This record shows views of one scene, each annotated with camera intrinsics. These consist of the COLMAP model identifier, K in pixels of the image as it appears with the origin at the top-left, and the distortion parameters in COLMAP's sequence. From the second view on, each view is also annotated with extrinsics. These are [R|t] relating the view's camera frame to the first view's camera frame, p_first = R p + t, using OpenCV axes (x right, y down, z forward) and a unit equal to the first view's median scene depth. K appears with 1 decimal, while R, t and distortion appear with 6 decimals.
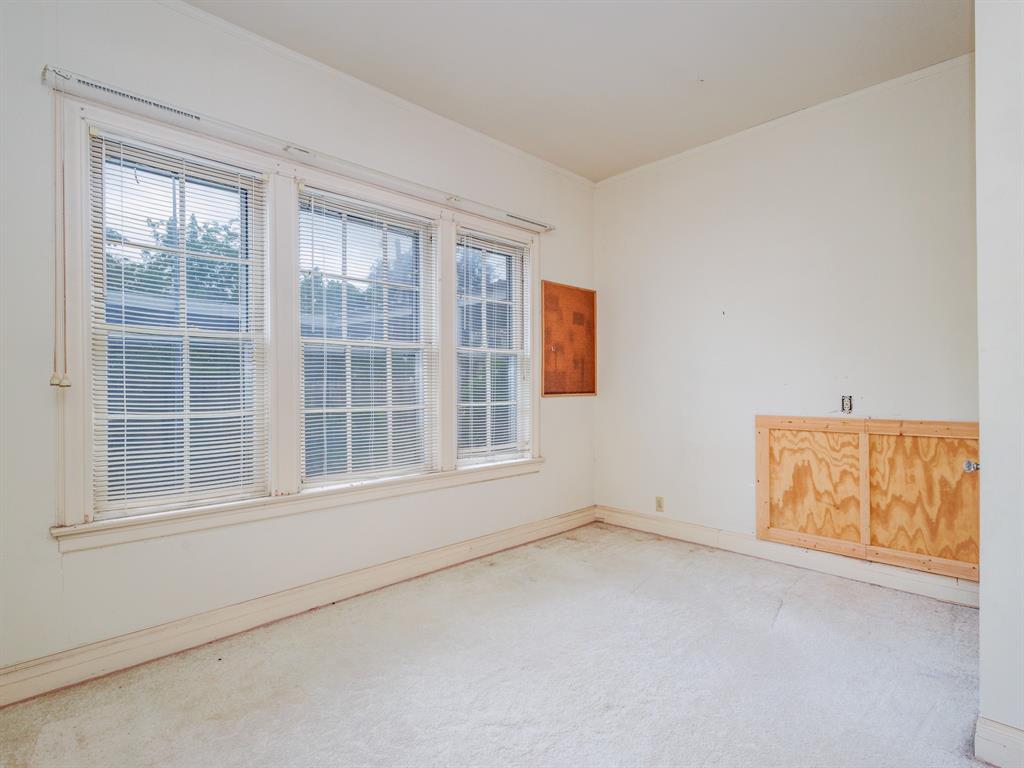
lens RADIAL K [[532.7, 0, 515.9], [0, 532.7, 385.3], [0, 0, 1]] dist [0.003327, -0.000279]
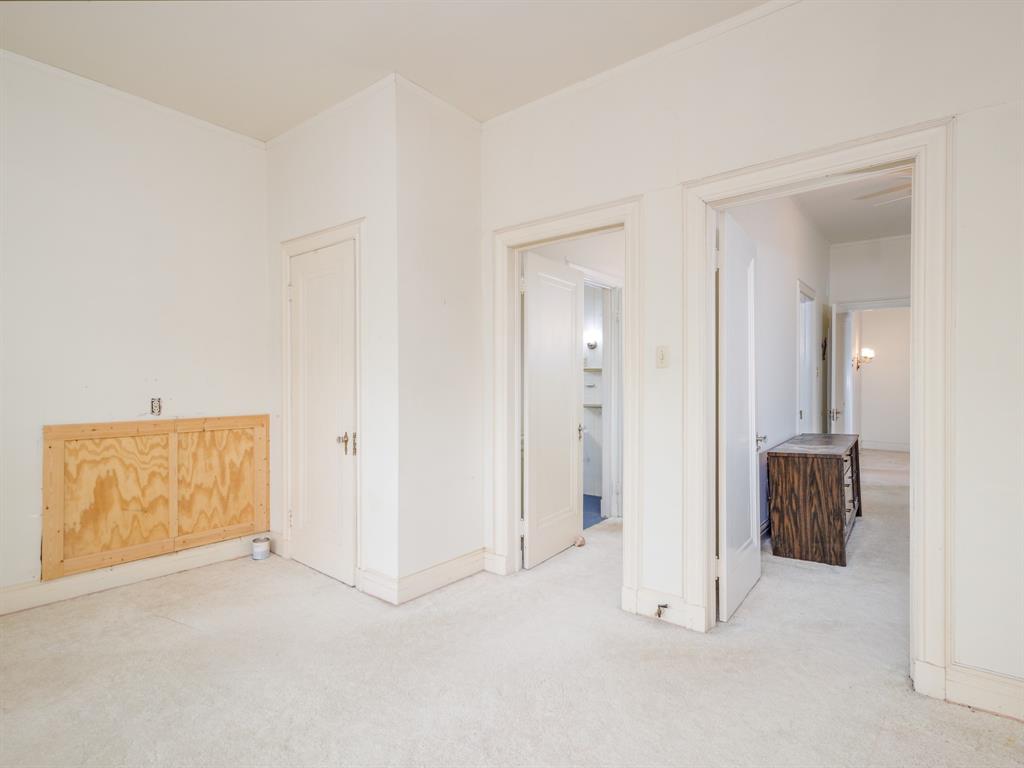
lens RADIAL K [[532.7, 0, 515.4], [0, 532.7, 381.7], [0, 0, 1]] dist [0.003327, -0.000279]
pose [[-0.124935, 0.004144, 0.992156, -0.474334], [0.000653, 0.999991, -0.004095, -0.007066], [-0.992165, 0.000137, -0.124936, 0.446881]]
